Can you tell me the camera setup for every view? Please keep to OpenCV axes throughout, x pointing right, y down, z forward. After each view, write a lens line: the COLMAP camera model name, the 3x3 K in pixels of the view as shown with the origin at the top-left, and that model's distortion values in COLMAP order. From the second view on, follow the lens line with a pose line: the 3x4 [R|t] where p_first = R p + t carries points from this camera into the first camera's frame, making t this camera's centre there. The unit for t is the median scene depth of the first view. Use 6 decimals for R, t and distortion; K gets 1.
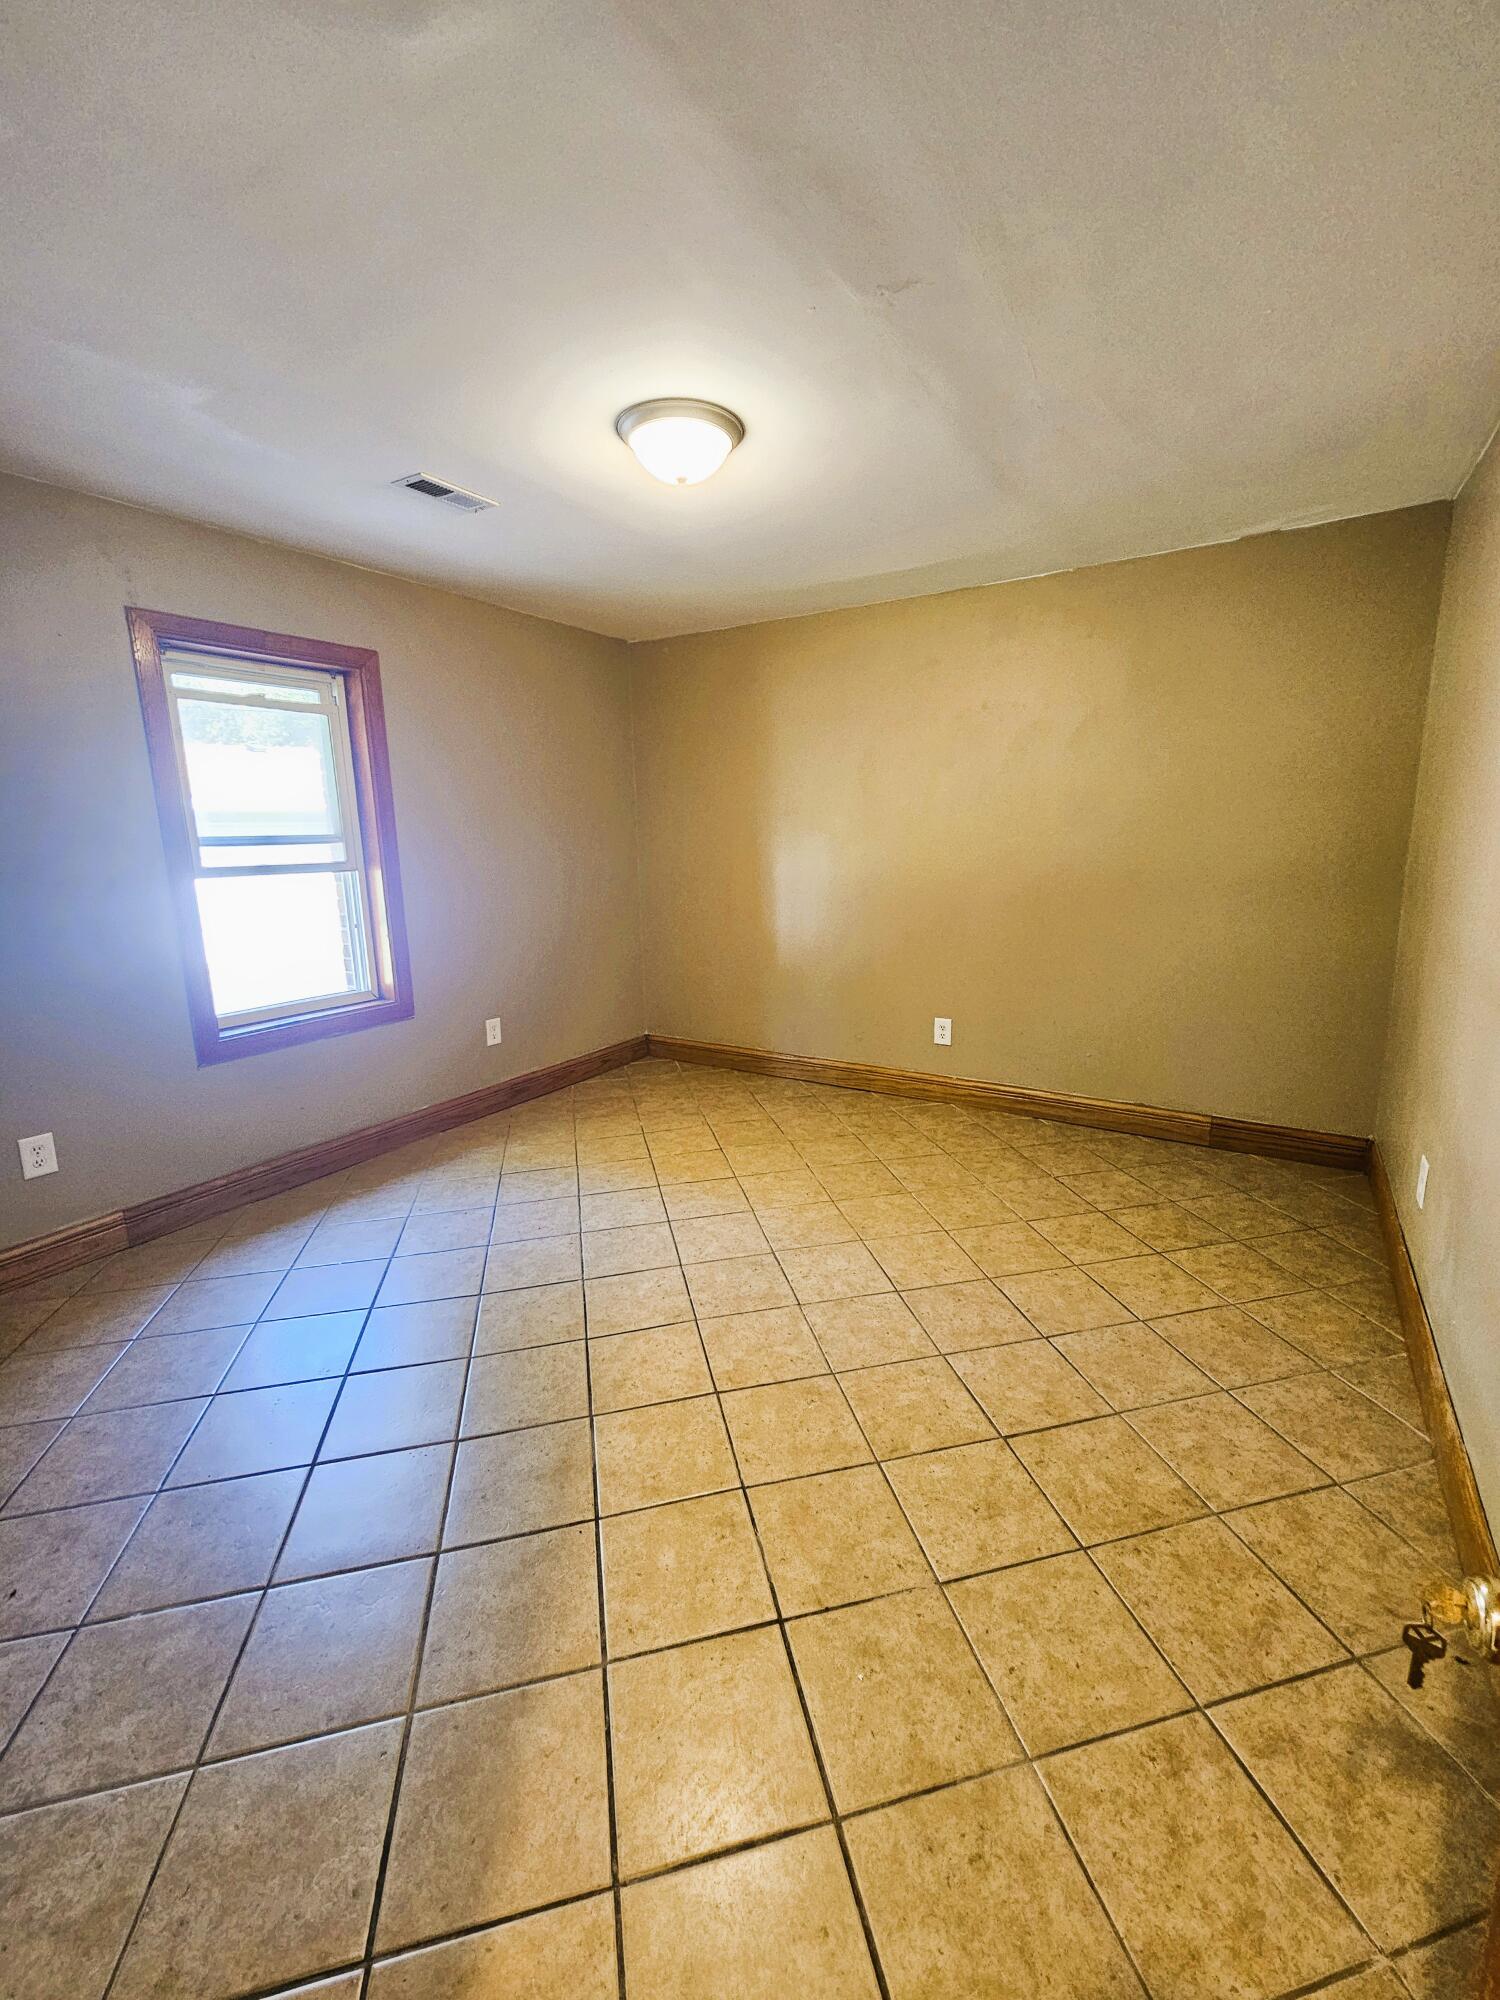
lens RADIAL K [[828.1, 0, 758.3], [0, 828.1, 991.3], [0, 0, 1]] dist [0.001190, 0.000647]
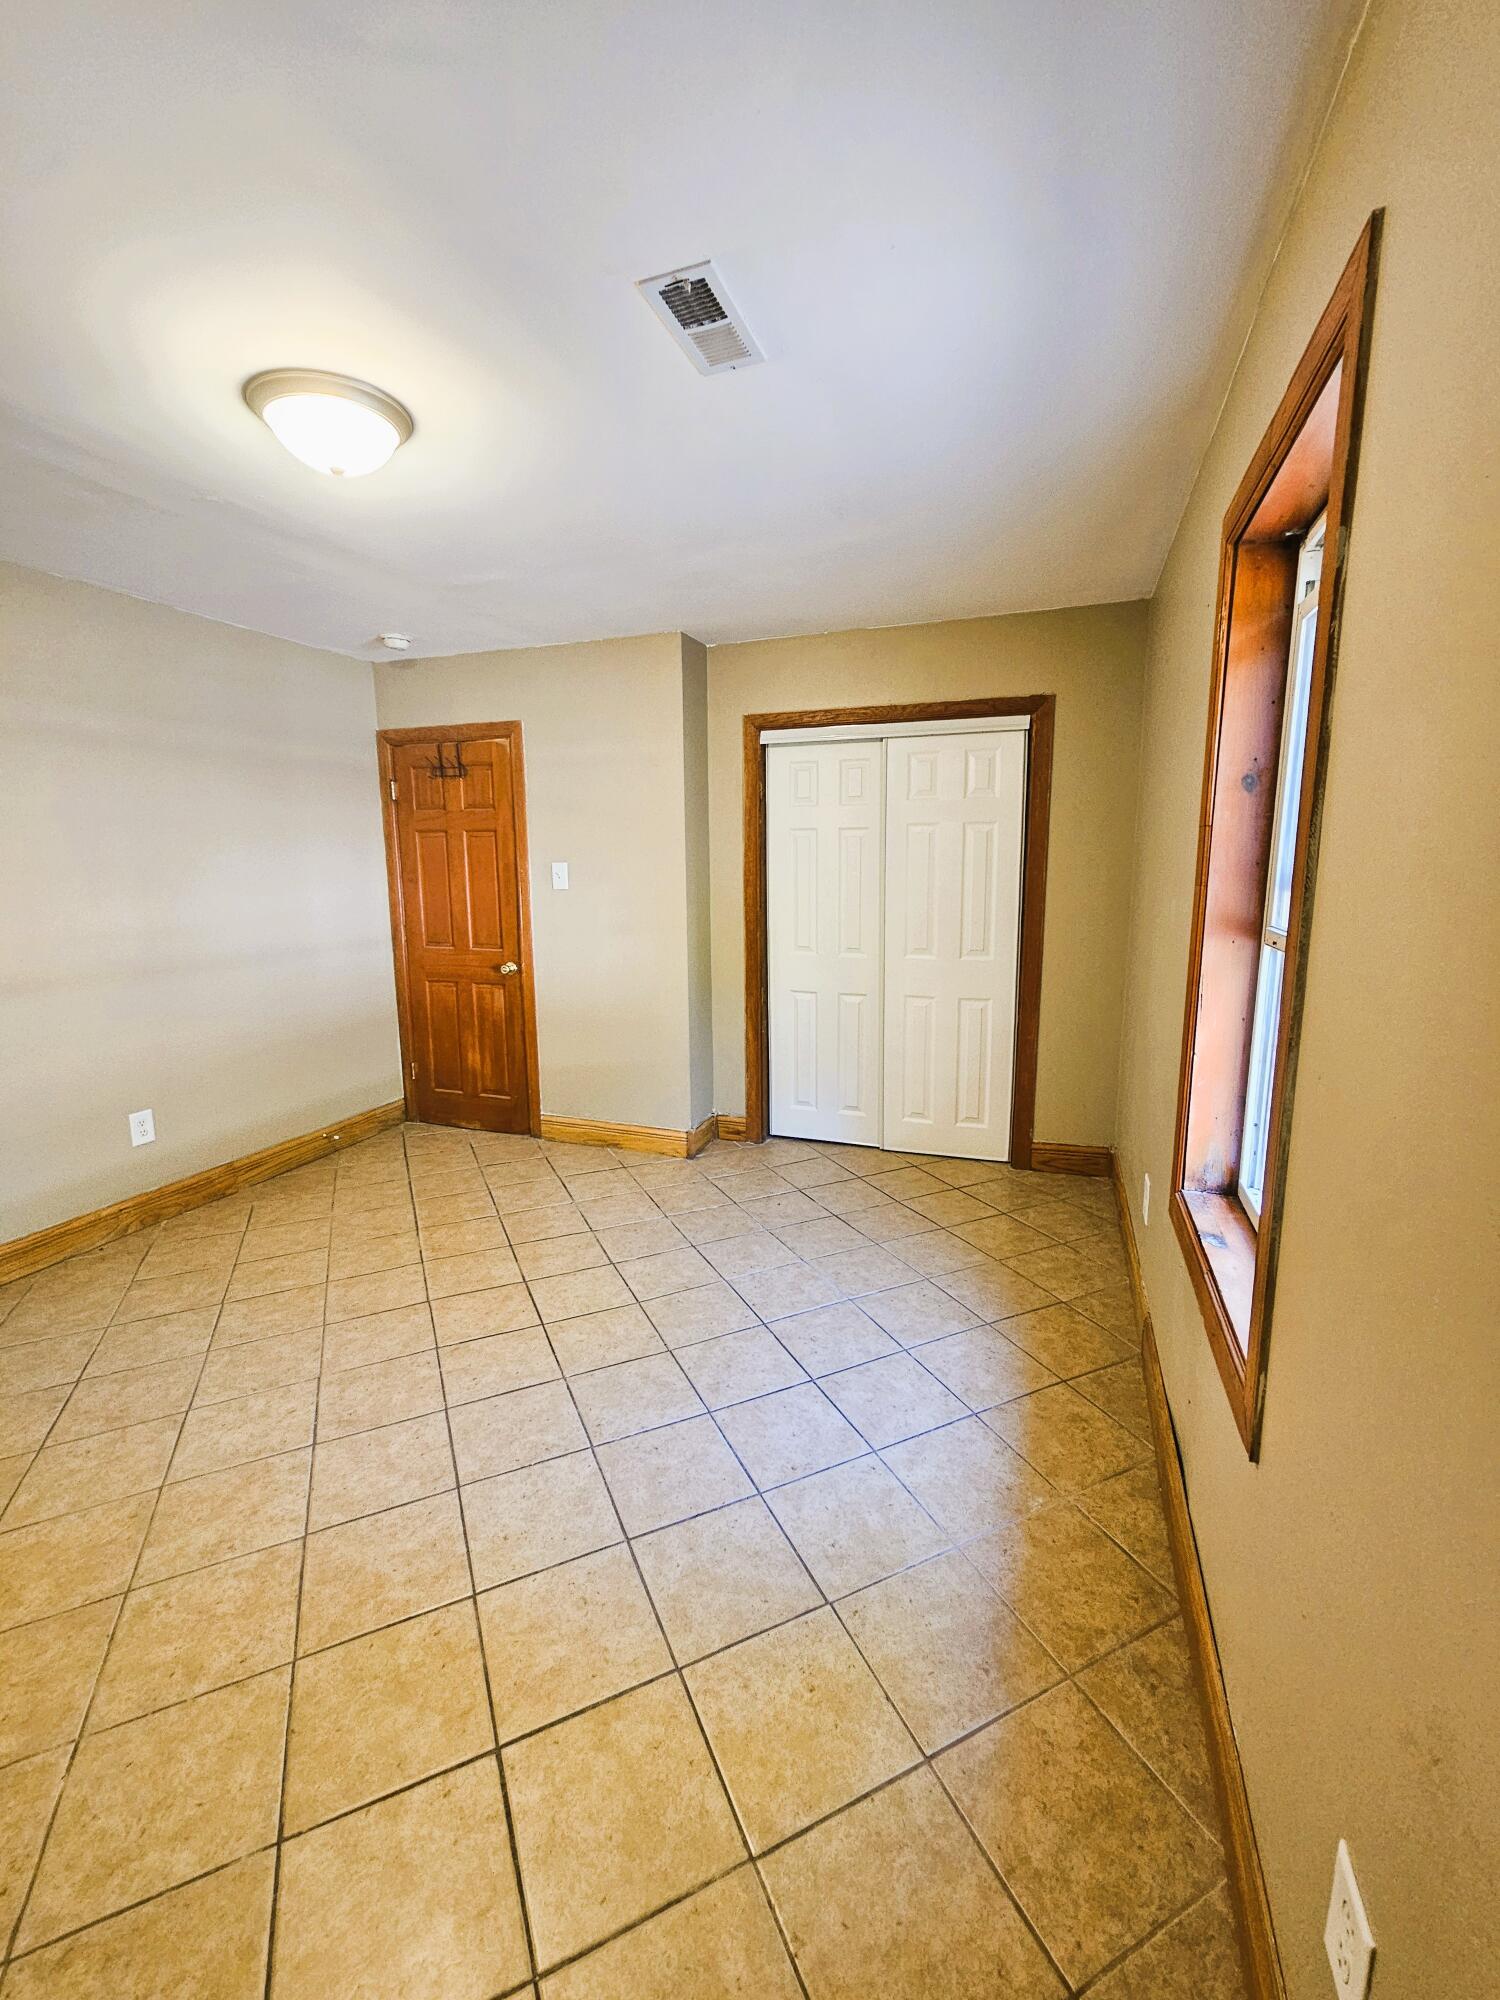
lens RADIAL K [[821.3, 0, 761.2], [0, 821.3, 992.1], [0, 0, 1]] dist [-0.000375, 0.000422]
pose [[-0.976803, 0.059512, -0.205703, -0.311511], [-0.016093, 0.937488, 0.347644, -0.416956], [0.213533, 0.342891, -0.914784, 2.043303]]
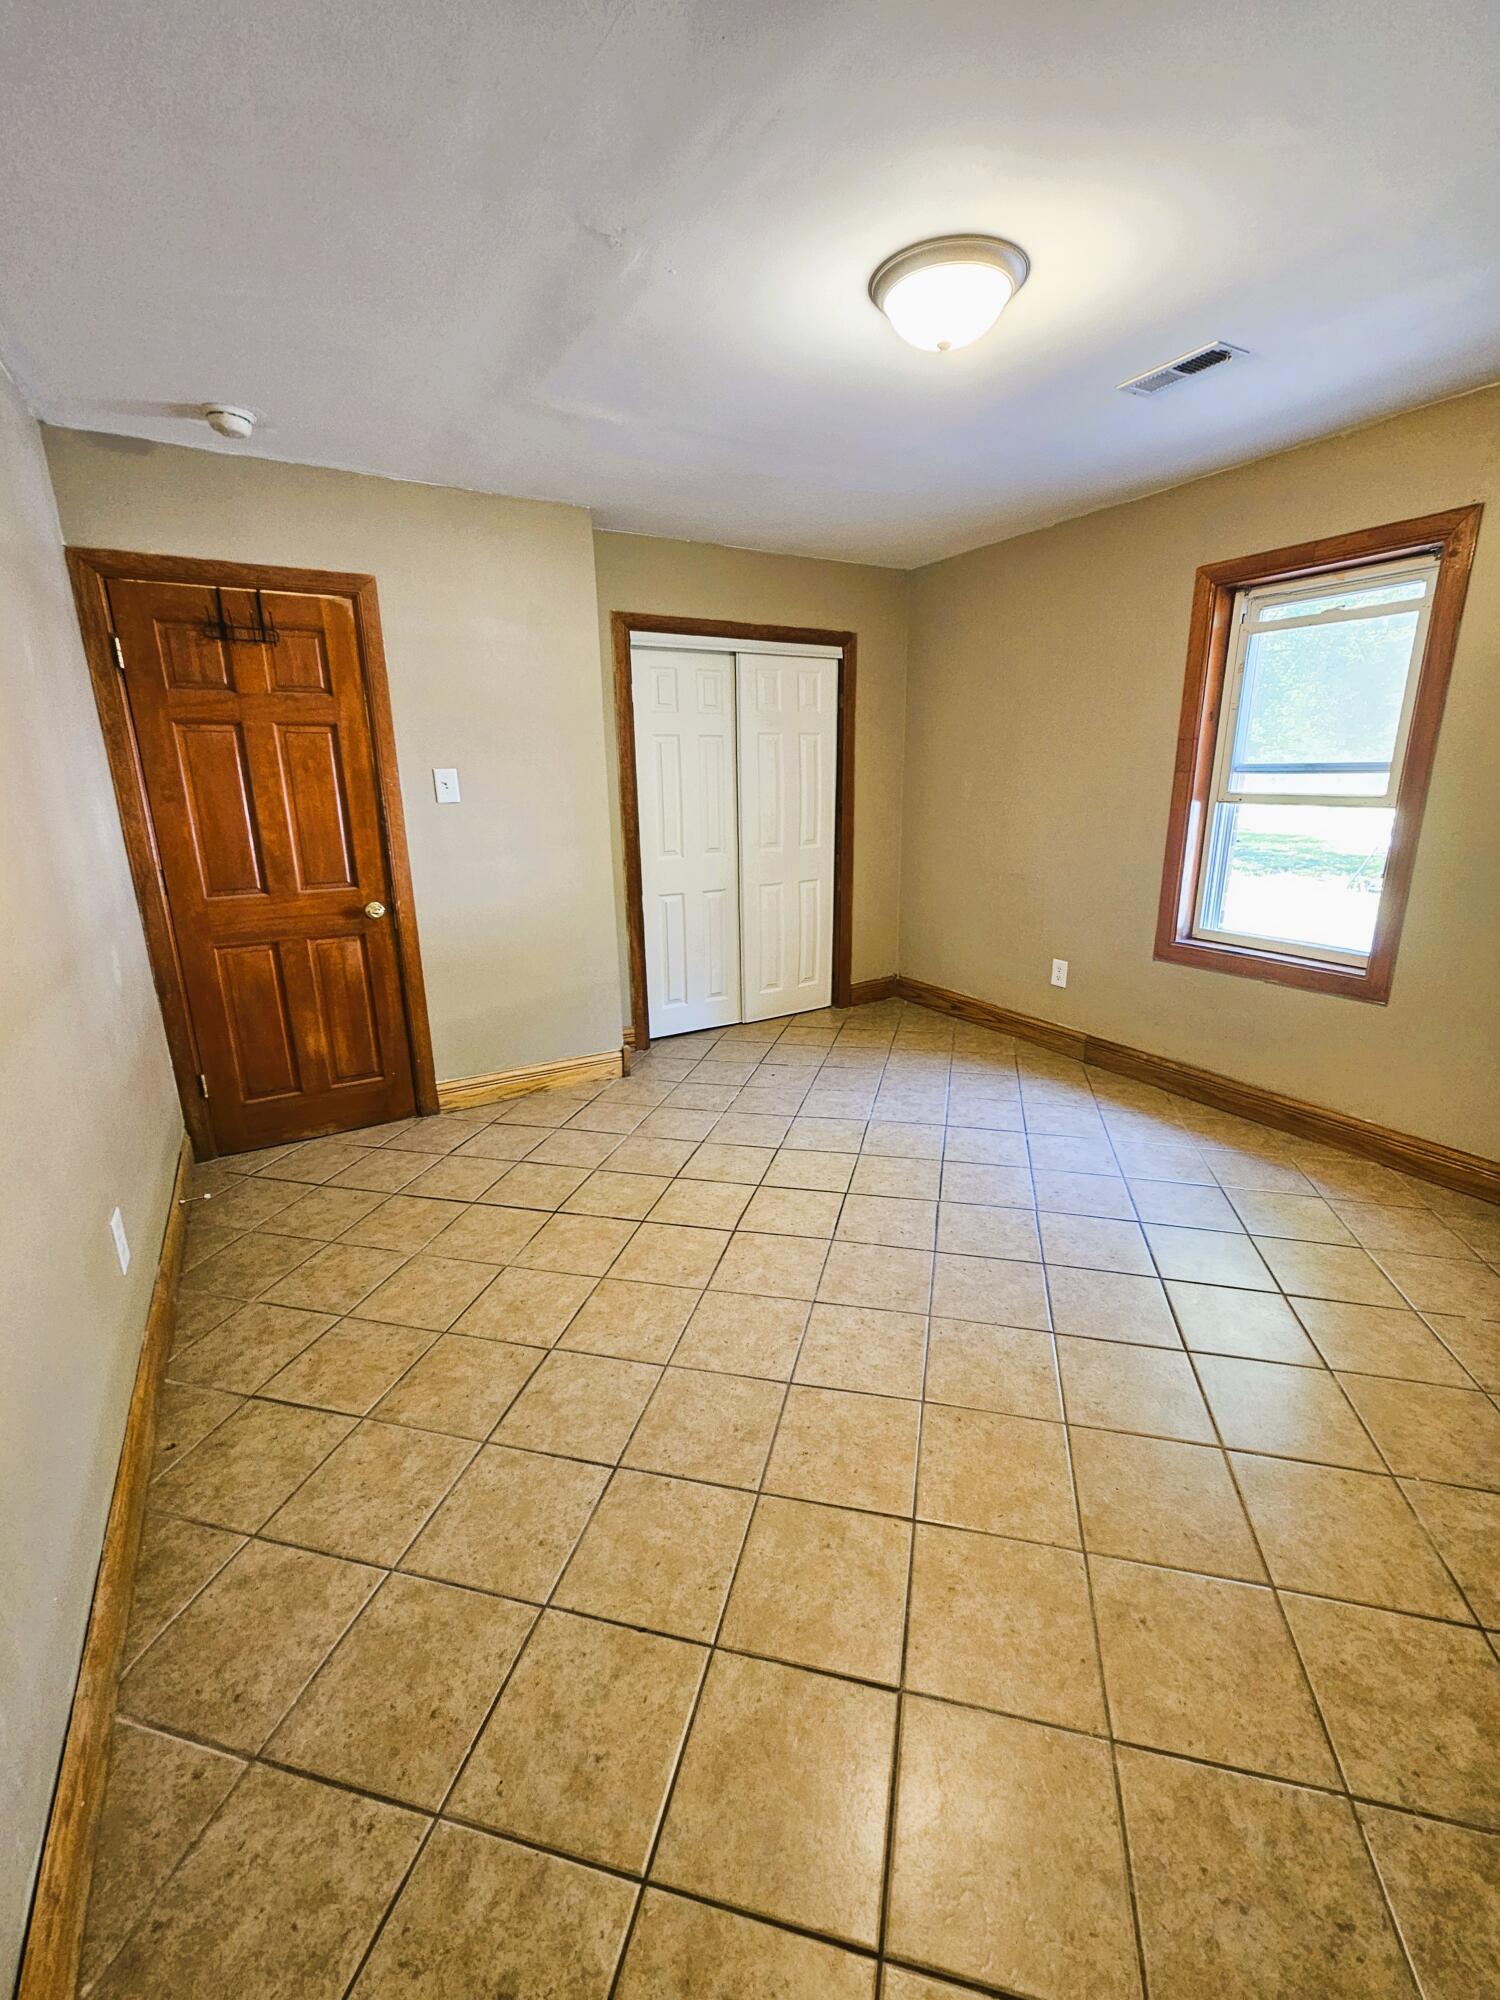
lens RADIAL K [[821.3, 0, 761.2], [0, 821.3, 992.1], [0, 0, 1]] dist [-0.000375, 0.000422]
pose [[-0.458531, 0.257112, -0.850672, 0.857499], [-0.150081, 0.921079, 0.359290, -0.288511], [0.875914, 0.292415, -0.383755, 1.346370]]
